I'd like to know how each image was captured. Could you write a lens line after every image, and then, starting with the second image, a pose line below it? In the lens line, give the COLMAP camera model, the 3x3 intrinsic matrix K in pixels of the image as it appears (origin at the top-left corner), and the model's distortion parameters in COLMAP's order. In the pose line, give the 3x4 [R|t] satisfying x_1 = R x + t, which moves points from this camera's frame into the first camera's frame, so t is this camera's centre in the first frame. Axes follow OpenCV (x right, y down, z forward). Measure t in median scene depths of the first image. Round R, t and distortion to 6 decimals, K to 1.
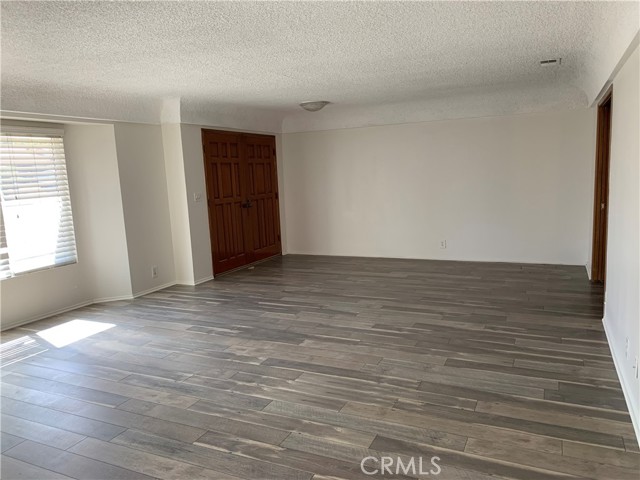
lens RADIAL K [[491.0, 0, 318.0], [0, 491.0, 238.2], [0, 0, 1]] dist [0.049286, -0.066301]
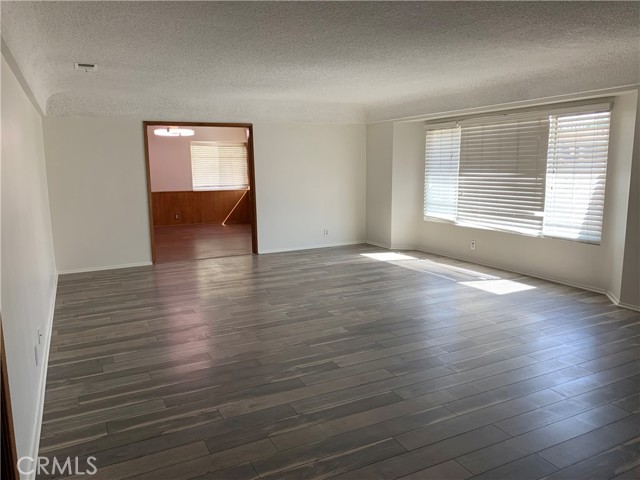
lens RADIAL K [[491.0, 0, 318.5], [0, 491.0, 242.0], [0, 0, 1]] dist [0.049286, -0.066301]
pose [[-0.615591, 0.180331, -0.767156, 0.771647], [-0.067342, 0.957869, 0.279197, -0.251034], [0.785184, 0.223533, -0.577512, 1.529098]]
